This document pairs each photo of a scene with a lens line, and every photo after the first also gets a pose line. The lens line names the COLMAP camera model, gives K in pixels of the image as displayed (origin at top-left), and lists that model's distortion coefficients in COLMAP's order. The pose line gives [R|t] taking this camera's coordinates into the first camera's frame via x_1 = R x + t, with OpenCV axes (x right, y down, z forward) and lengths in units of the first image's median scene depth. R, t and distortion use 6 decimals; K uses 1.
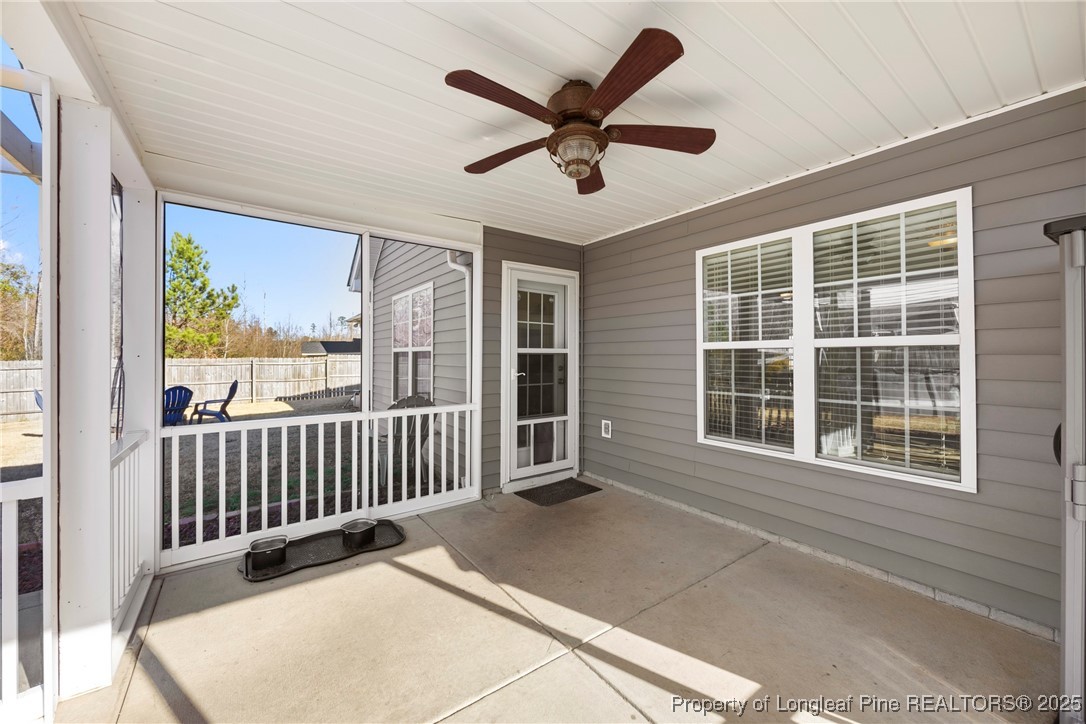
lens RADIAL K [[424.5, 0, 543.0], [0, 424.5, 362.0], [0, 0, 1]] dist [0.016255, -0.000056]
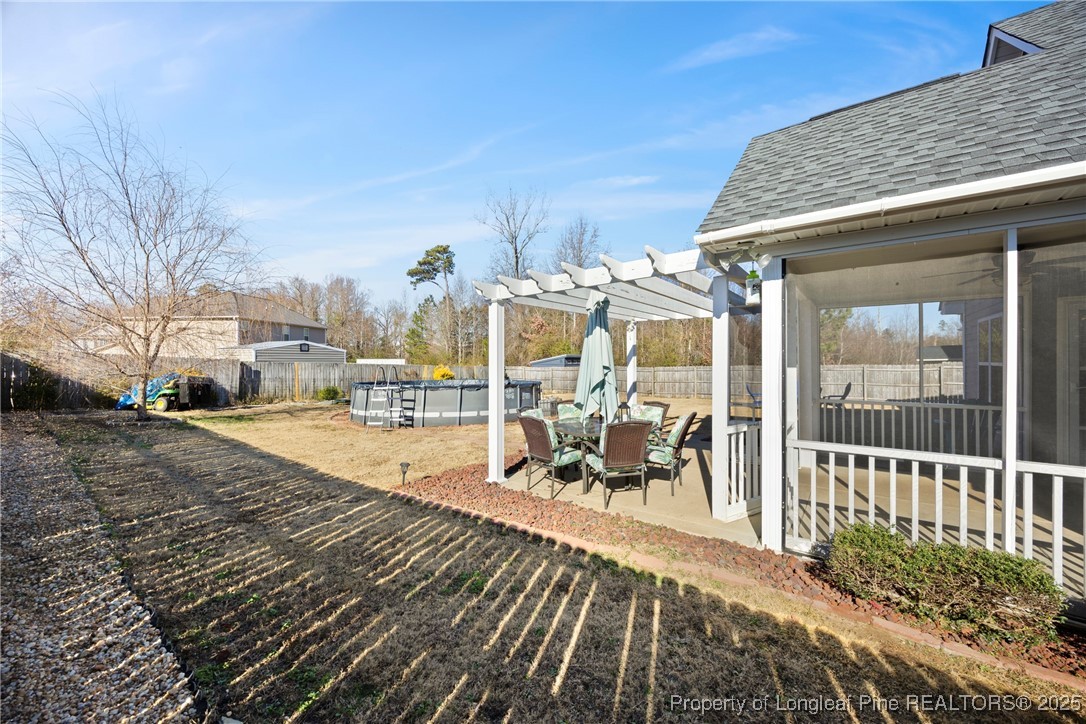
lens RADIAL K [[424.5, 0, 543.0], [0, 424.5, 362.0], [0, 0, 1]] dist [0.016255, -0.000056]
pose [[0.319432, -0.005167, -0.947595, 0.151697], [-0.000510, 0.999984, -0.005624, -0.009583], [0.947609, 0.002280, 0.319424, -0.207830]]
